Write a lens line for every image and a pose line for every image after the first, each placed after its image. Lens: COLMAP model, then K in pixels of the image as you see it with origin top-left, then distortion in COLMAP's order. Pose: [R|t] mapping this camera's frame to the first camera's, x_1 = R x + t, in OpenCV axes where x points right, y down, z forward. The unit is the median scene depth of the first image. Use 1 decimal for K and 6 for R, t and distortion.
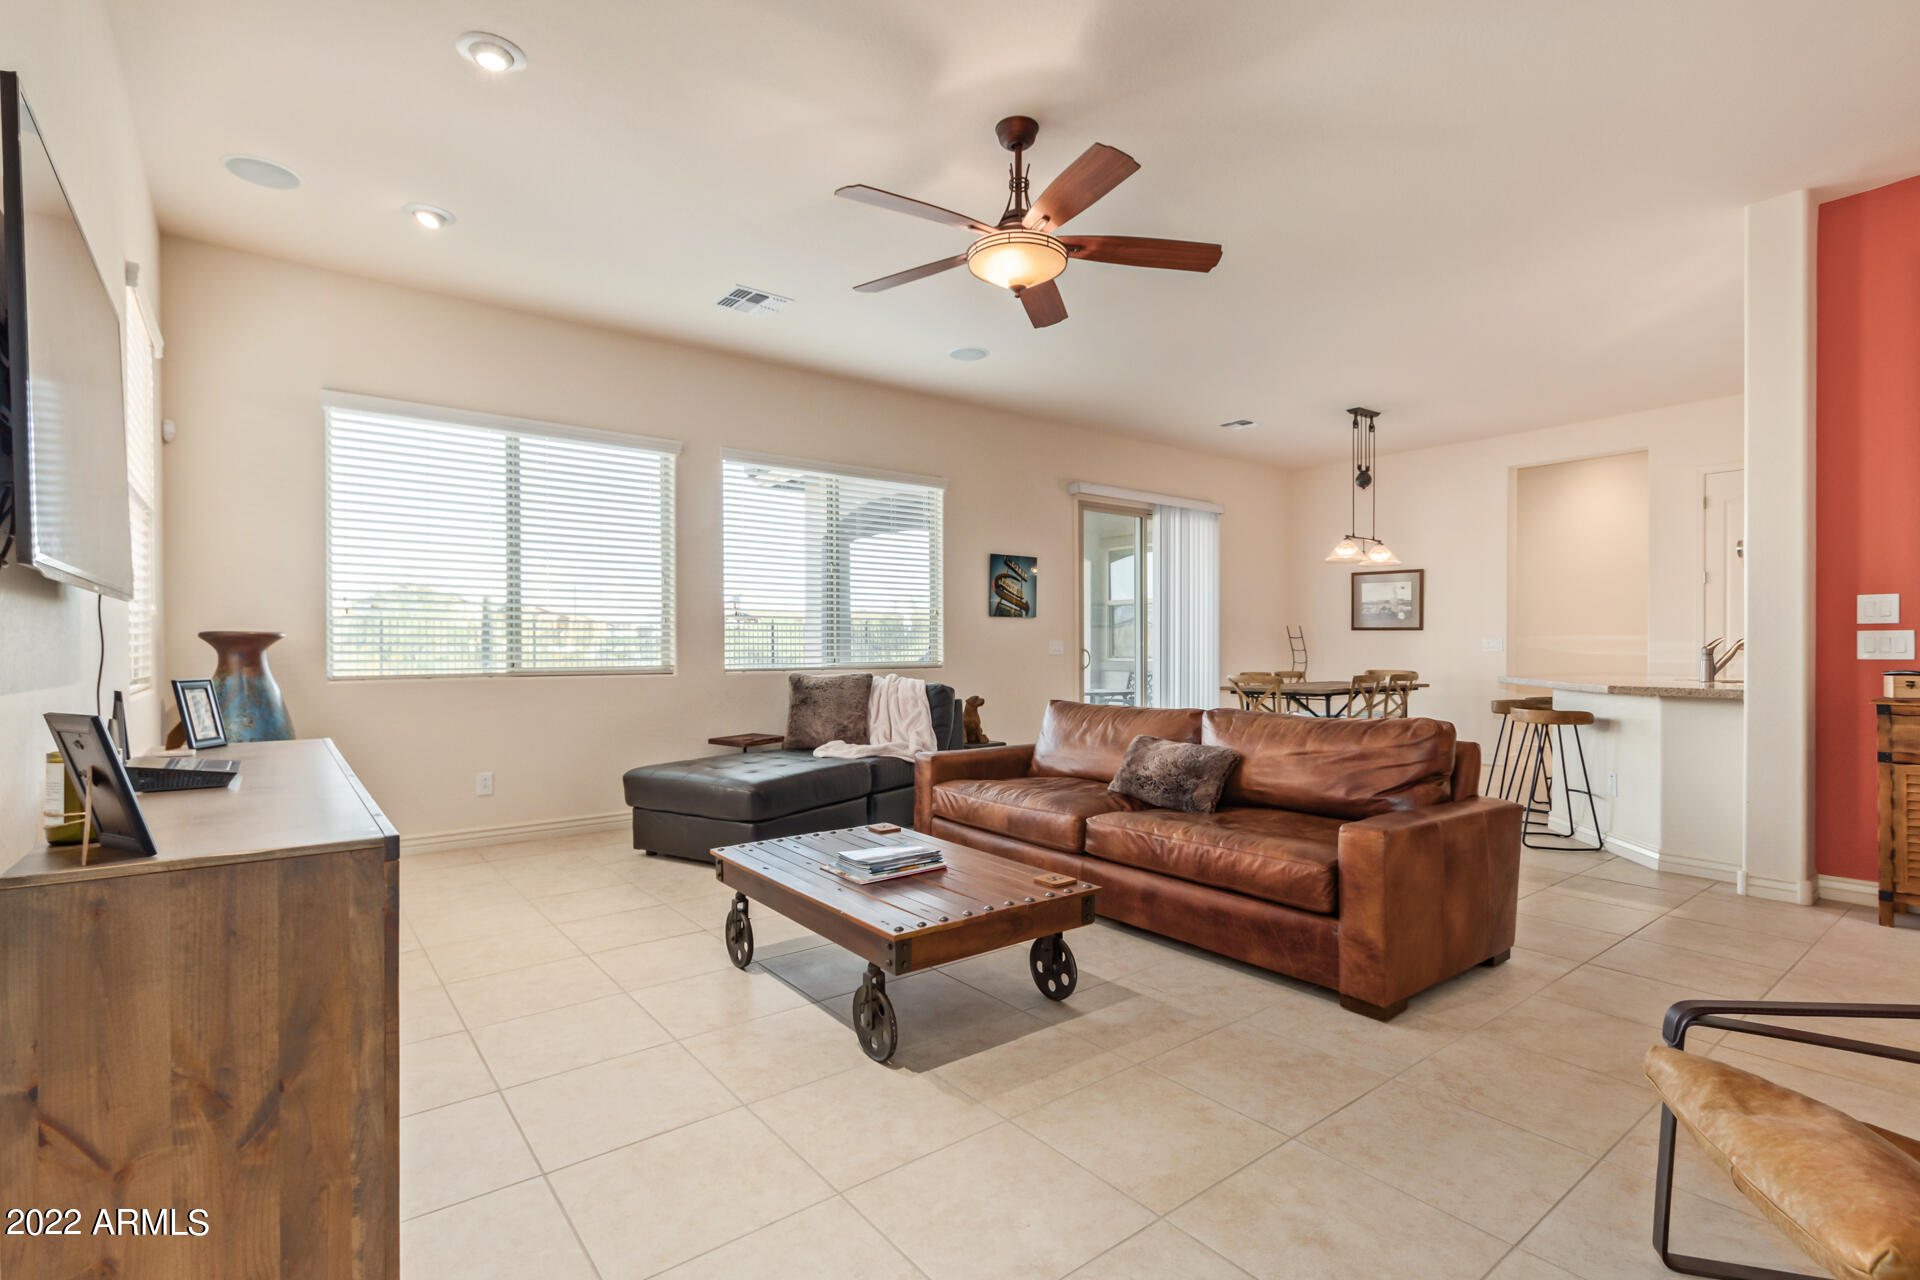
lens RADIAL K [[897.5, 0, 961.4], [0, 897.5, 657.4], [0, 0, 1]] dist [0.000935, -0.000135]
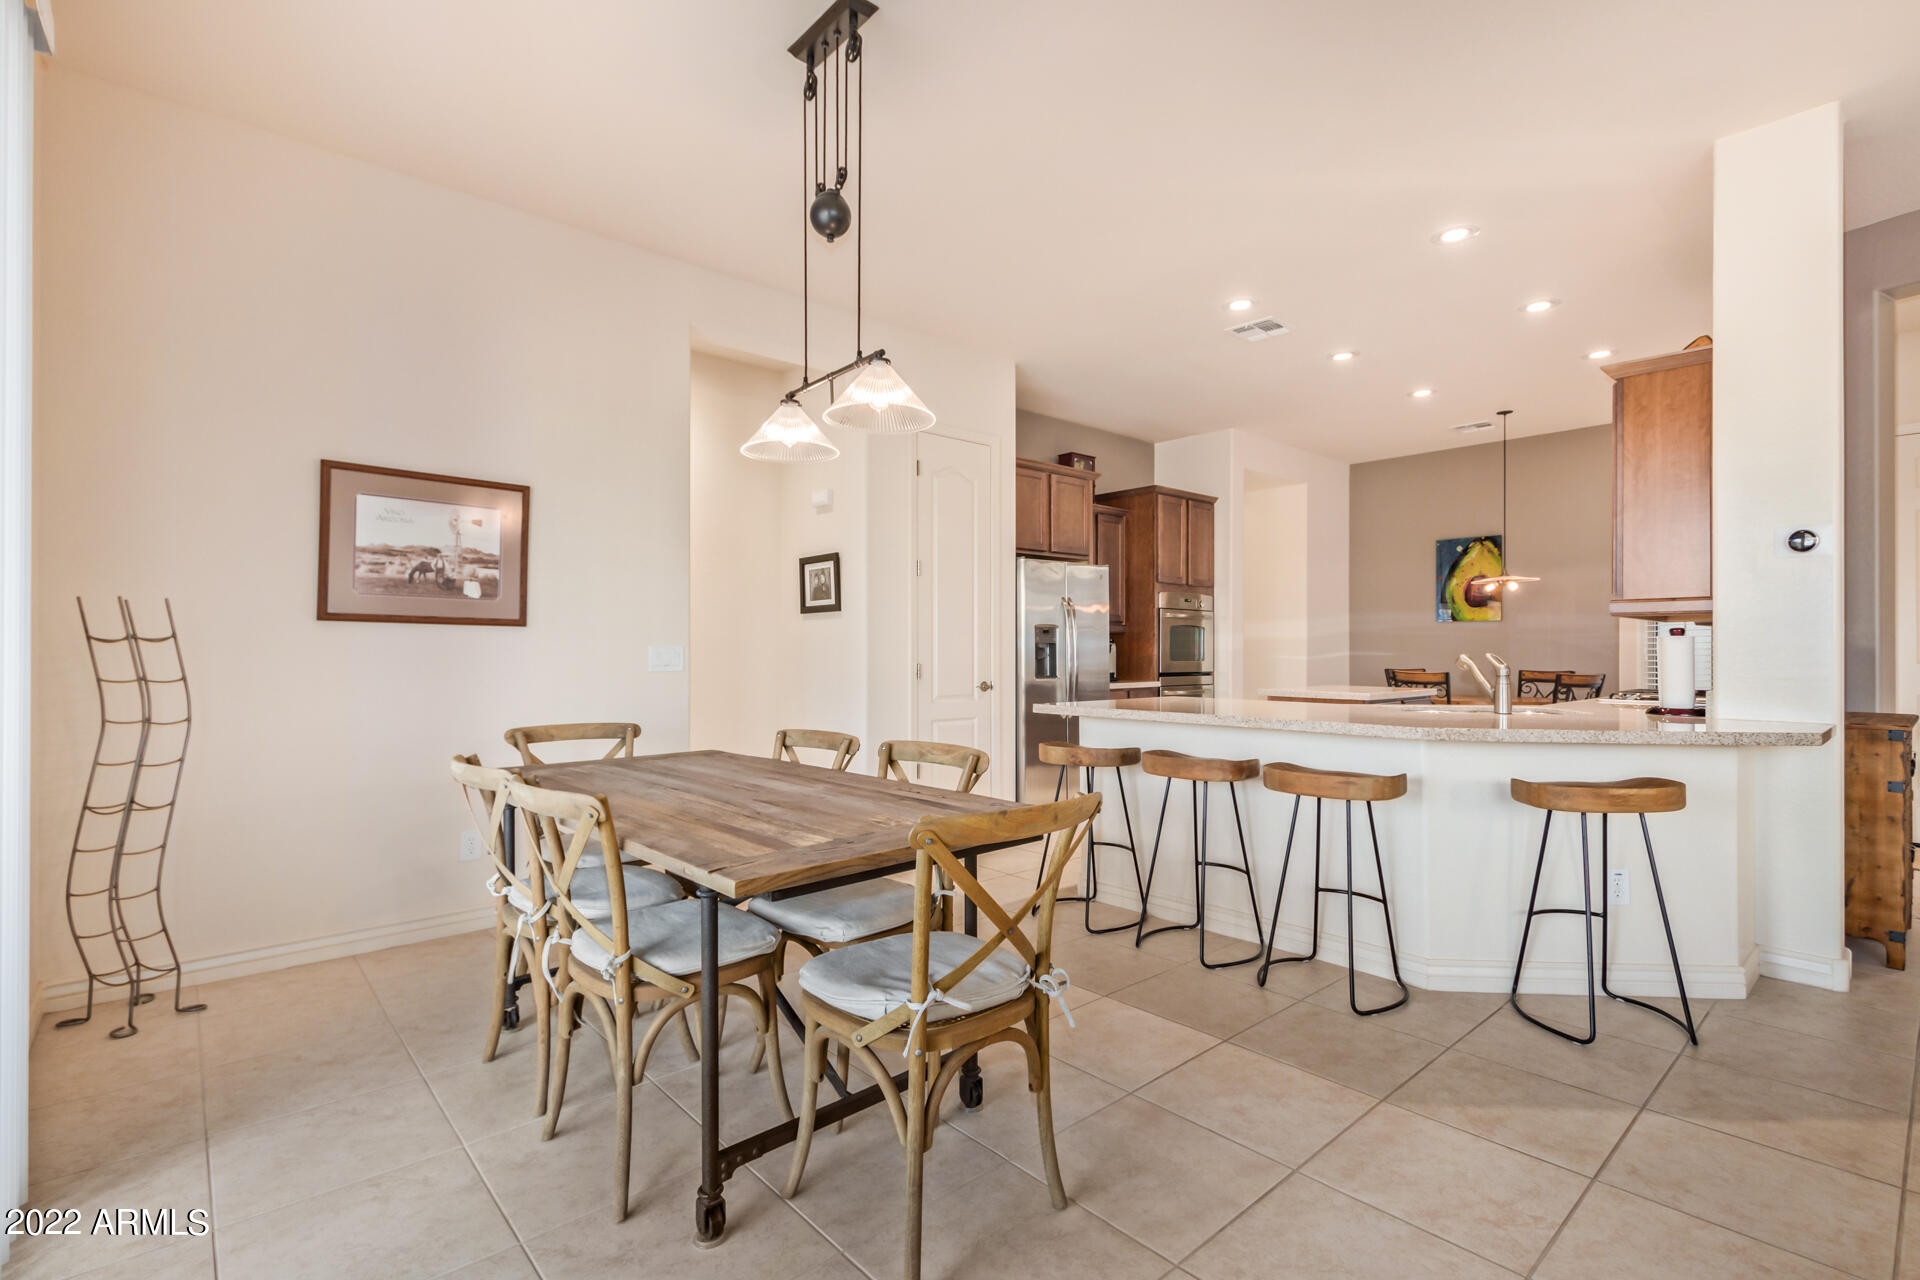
lens RADIAL K [[889.0, 0, 966.7], [0, 889.0, 652.4], [0, 0, 1]] dist [0.002658, 0.000190]
pose [[-0.067779, -0.002094, 0.997698, 0.159222], [0.012504, 0.999917, 0.002948, -0.038015], [-0.997622, 0.012675, -0.067747, 1.920923]]
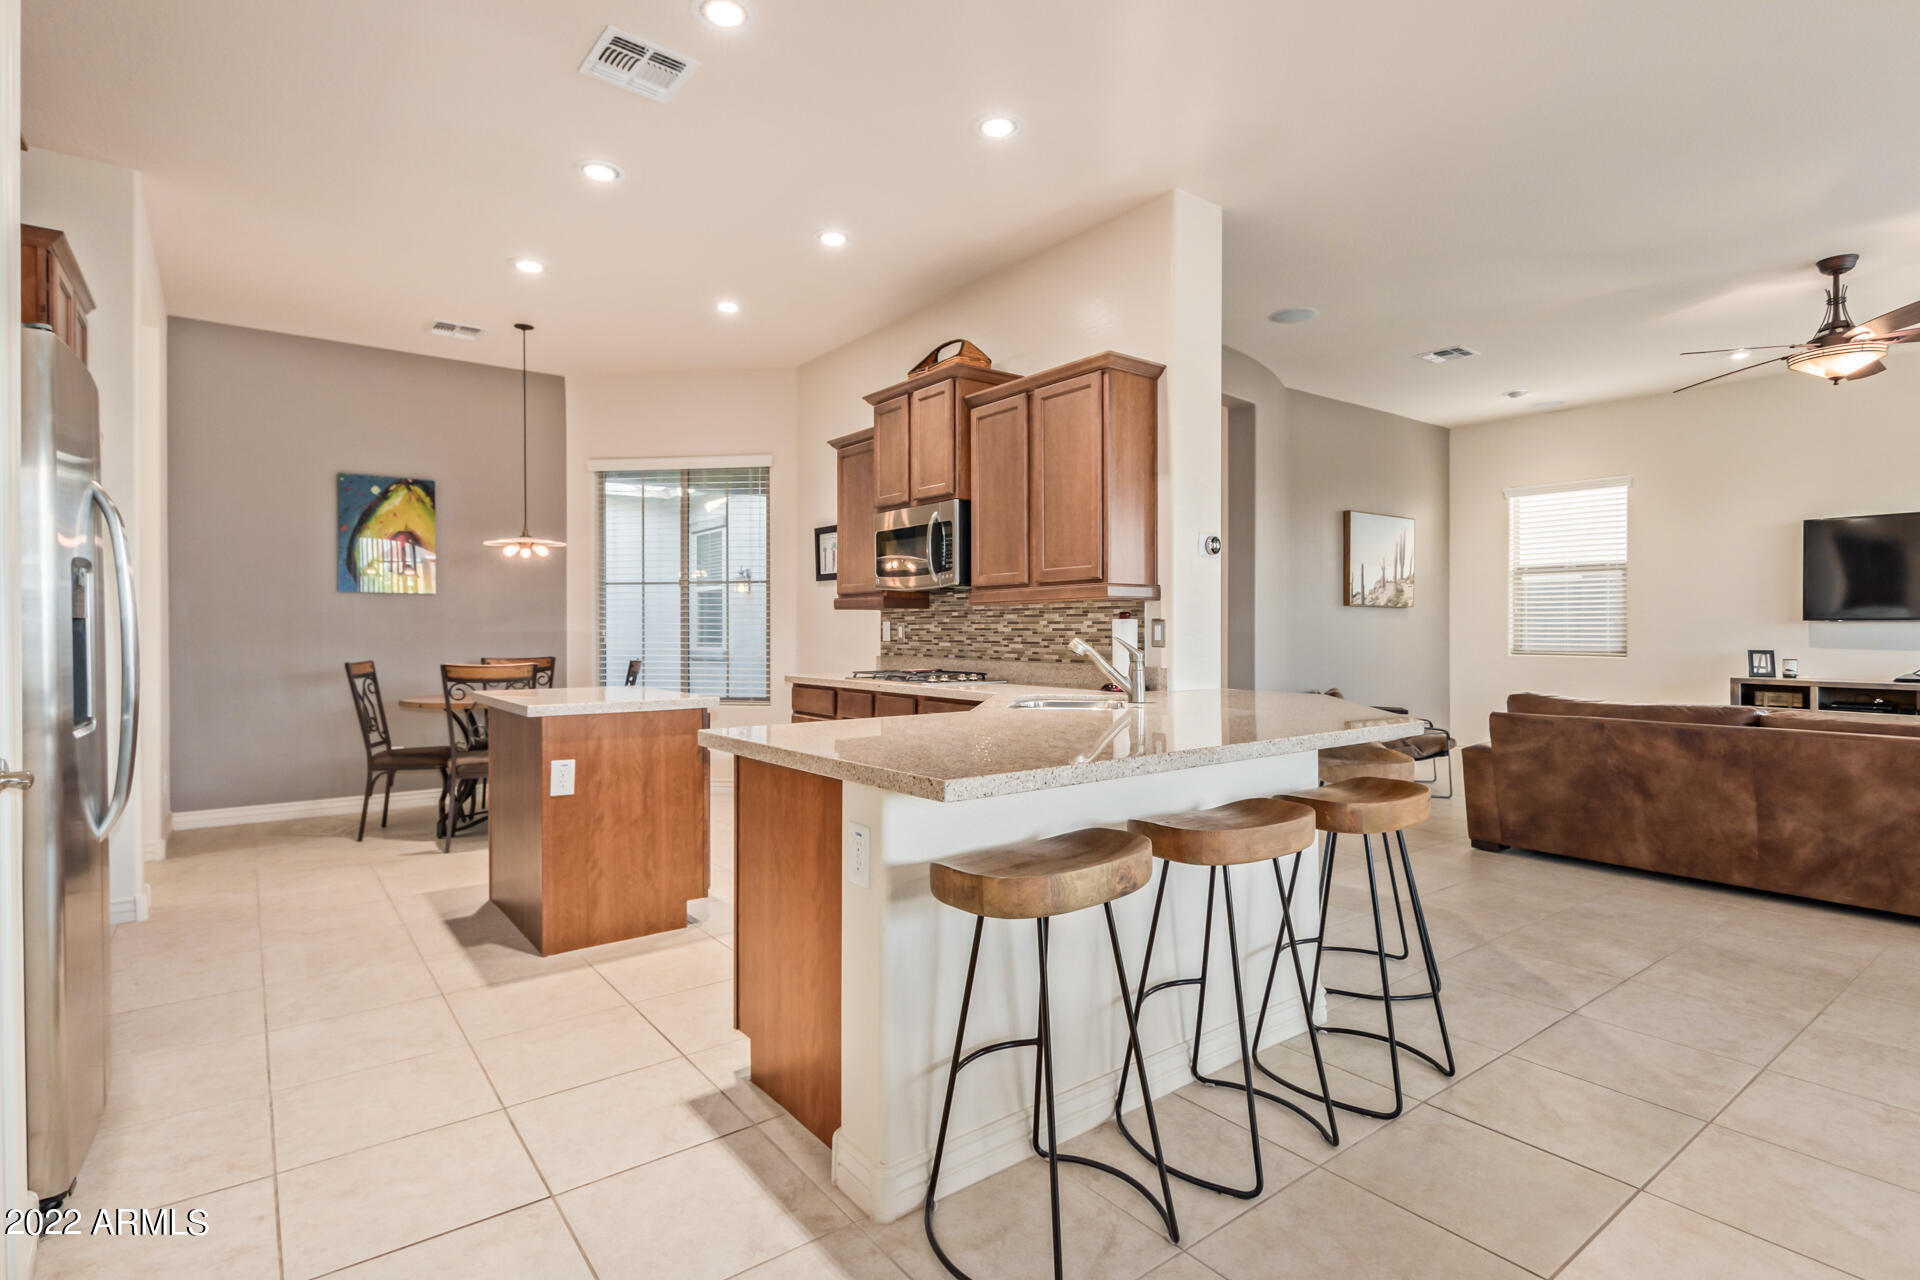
lens RADIAL K [[938.5, 0, 968.6], [0, 938.5, 642.7], [0, 0, 1]] dist [0.001948, 0.000332]
pose [[-0.999807, 0.001629, 0.019583, 1.193185], [0.002125, 0.999677, 0.025321, -0.044056], [-0.019535, 0.025358, -0.999488, 2.191415]]
